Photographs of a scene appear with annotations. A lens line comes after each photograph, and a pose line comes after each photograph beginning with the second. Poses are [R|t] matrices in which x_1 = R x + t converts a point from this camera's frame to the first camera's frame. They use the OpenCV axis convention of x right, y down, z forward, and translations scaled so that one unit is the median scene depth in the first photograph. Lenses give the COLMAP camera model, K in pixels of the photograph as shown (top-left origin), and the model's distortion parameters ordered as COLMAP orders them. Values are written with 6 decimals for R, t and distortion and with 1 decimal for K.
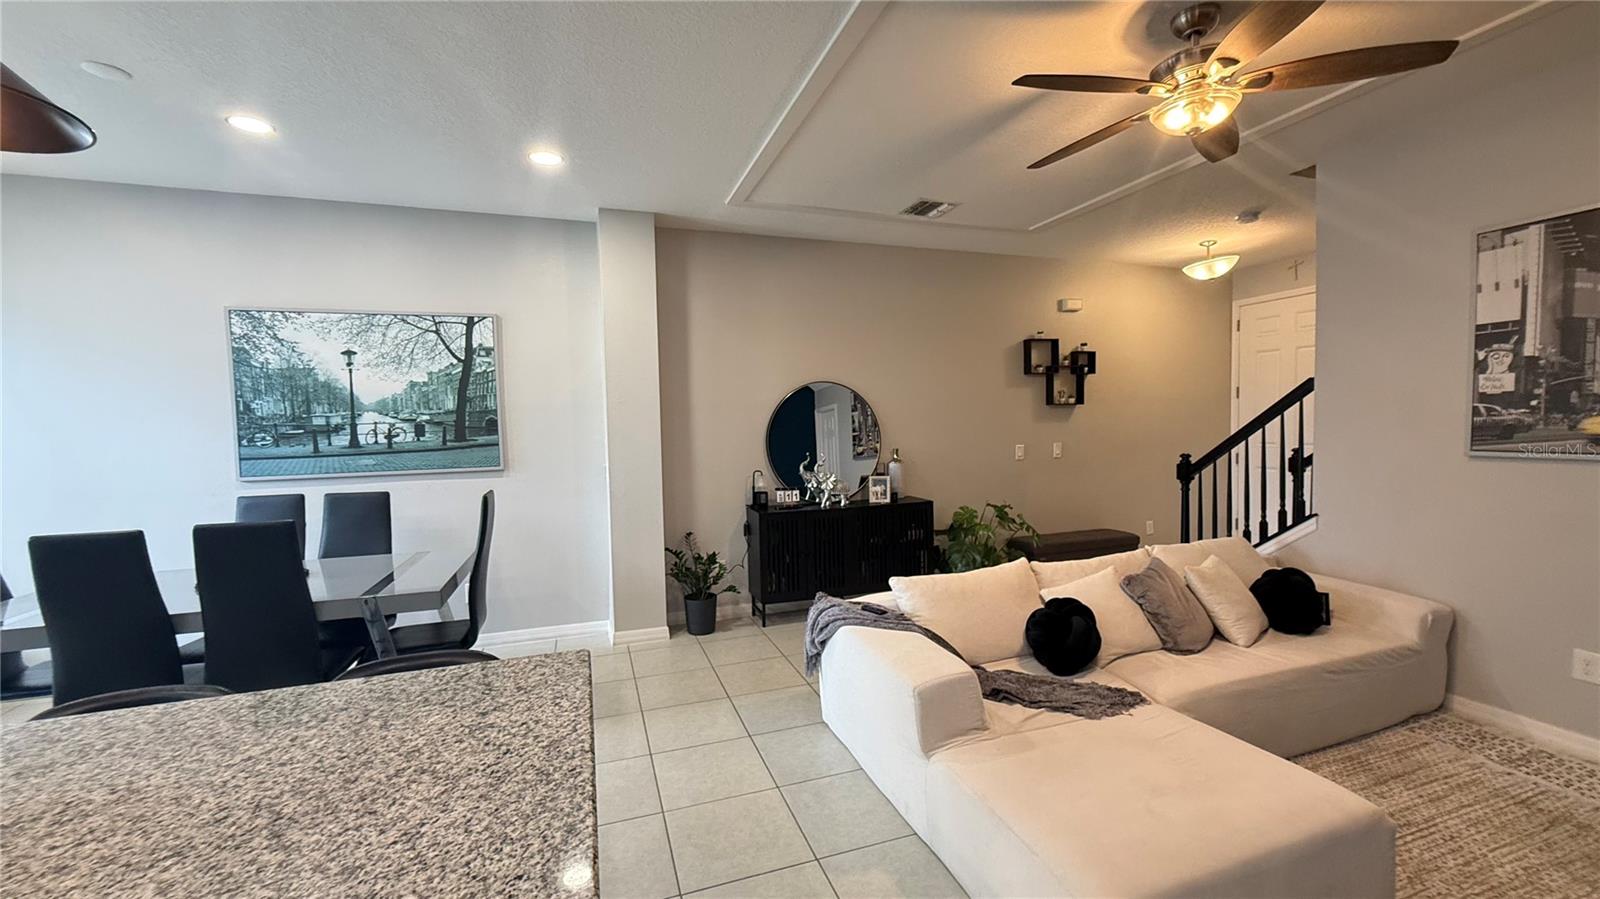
lens RADIAL K [[639.9, 0, 806.3], [0, 639.9, 452.3], [0, 0, 1]] dist [0.003102, -0.000203]
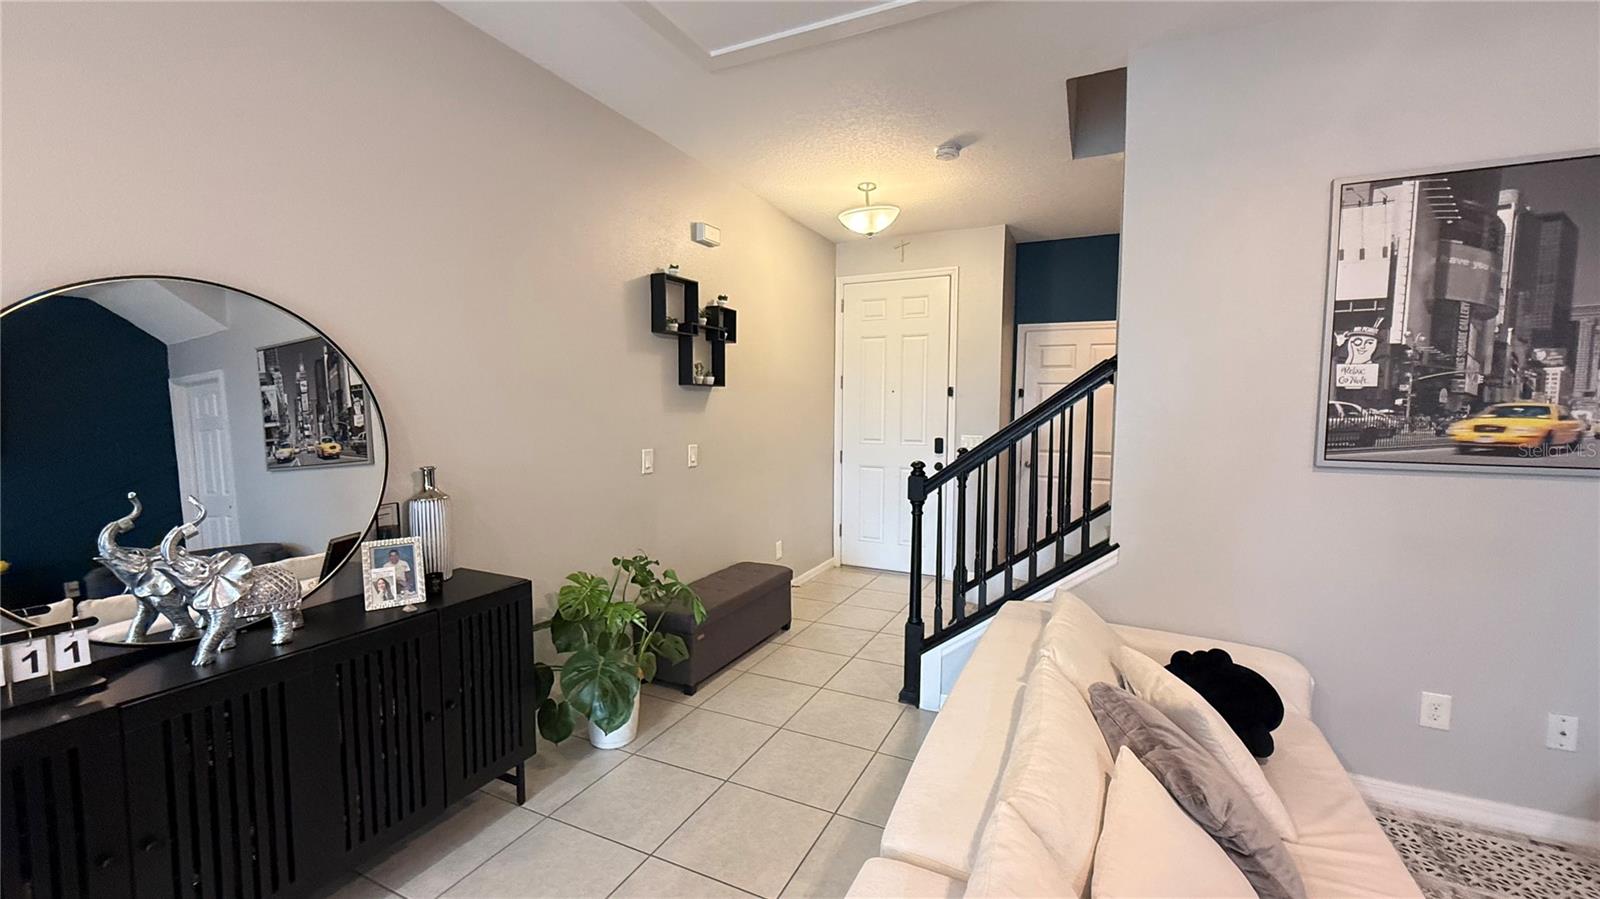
lens RADIAL K [[638.5, 0, 804.7], [0, 638.5, 450.5], [0, 0, 1]] dist [-0.000162, -0.000179]
pose [[0.702551, -0.025411, 0.711180, 0.020761], [0.013971, 0.999662, 0.021918, -0.038764], [-0.711497, -0.005463, 0.702668, 0.863894]]
